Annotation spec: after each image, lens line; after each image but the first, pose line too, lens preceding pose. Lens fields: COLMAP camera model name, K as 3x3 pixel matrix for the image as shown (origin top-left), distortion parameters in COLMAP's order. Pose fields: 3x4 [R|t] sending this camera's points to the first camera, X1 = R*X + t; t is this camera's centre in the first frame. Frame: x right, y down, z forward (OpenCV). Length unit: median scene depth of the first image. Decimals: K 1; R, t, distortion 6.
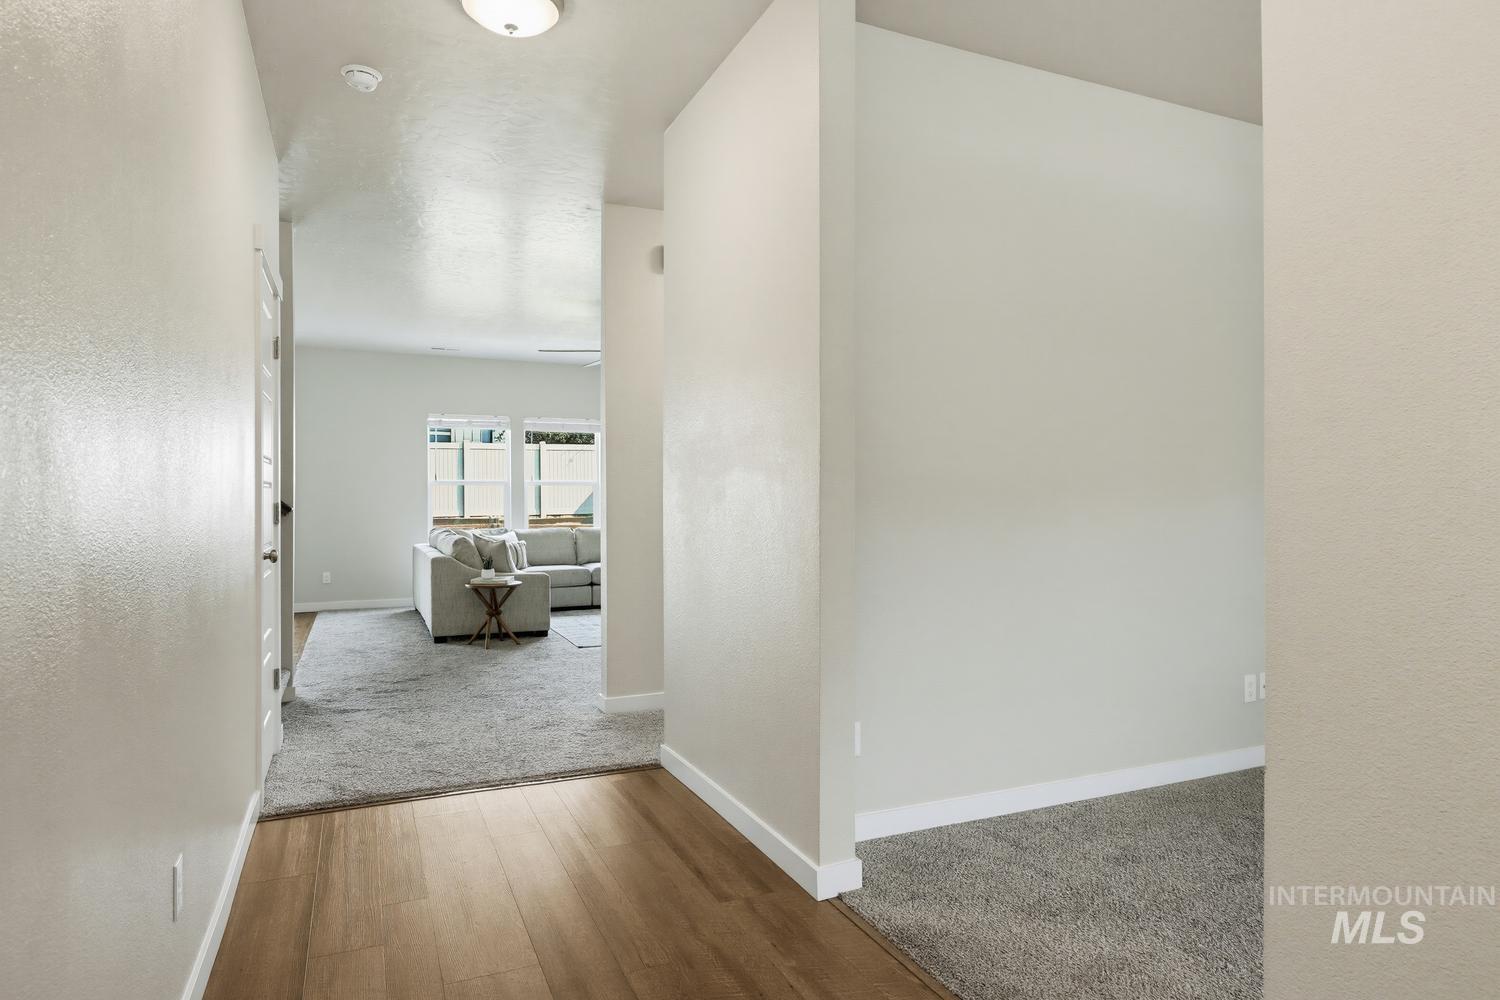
lens RADIAL K [[888.3, 0, 750.0], [0, 888.3, 500.0], [0, 0, 1]] dist [0.001400, -0.000019]
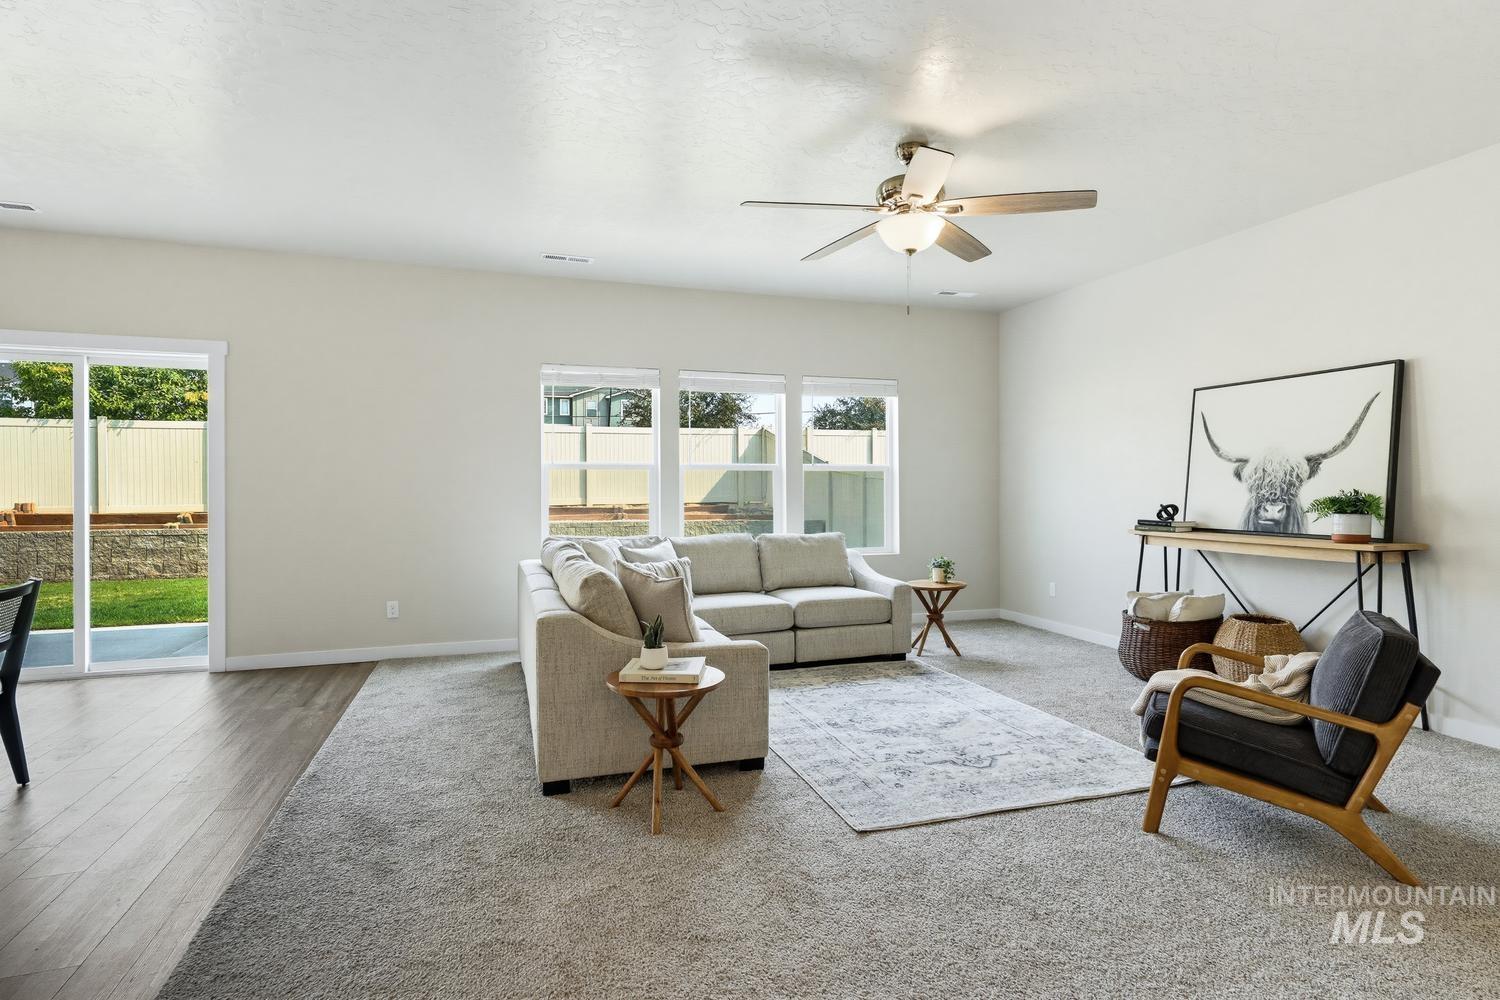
lens RADIAL K [[781.1, 0, 763.0], [0, 781.1, 491.4], [0, 0, 1]] dist [-0.000375, -0.000574]
pose [[0.996432, 0.001517, -0.084391, -0.155050], [-0.000844, 0.999967, 0.008021, -0.005856], [0.084401, -0.007921, 0.996400, 0.453904]]
